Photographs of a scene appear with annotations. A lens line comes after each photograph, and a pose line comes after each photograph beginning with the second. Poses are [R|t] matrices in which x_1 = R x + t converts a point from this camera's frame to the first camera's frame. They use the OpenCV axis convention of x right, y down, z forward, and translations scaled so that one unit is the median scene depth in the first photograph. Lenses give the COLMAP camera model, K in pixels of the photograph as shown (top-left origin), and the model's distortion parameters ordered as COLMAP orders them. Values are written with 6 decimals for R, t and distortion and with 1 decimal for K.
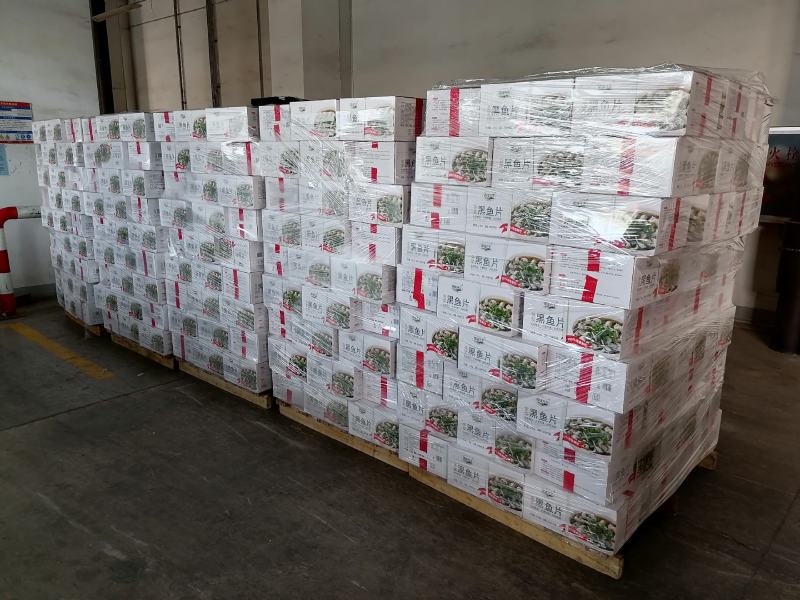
lens RADIAL K [[624.0, 0, 400.0], [0, 624.0, 300.0], [0, 0, 1]] dist [0.104328, -0.144266]
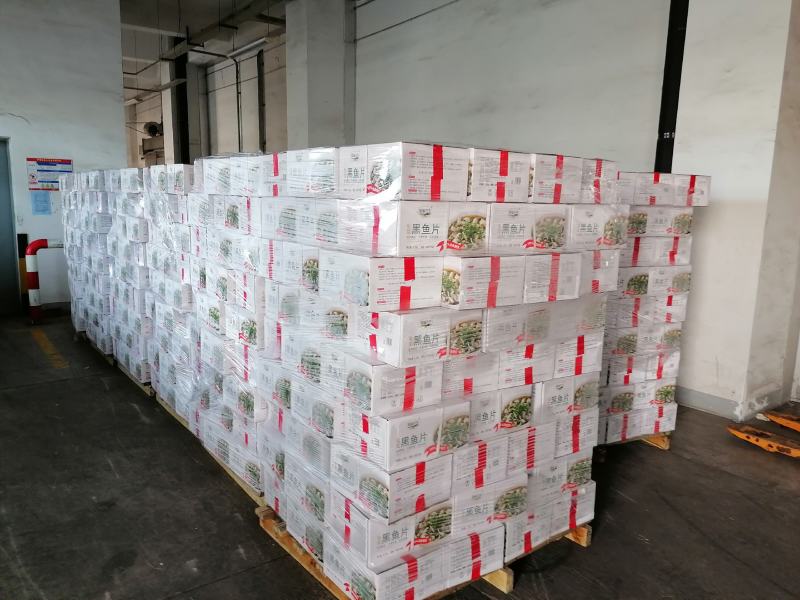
lens RADIAL K [[624.0, 0, 400.0], [0, 624.0, 300.0], [0, 0, 1]] dist [0.104328, -0.144266]
pose [[0.981920, 0.041608, -0.184669, 0.324949], [-0.054289, 0.996463, -0.064148, 0.019620], [0.181347, 0.073013, 0.980705, -0.122621]]
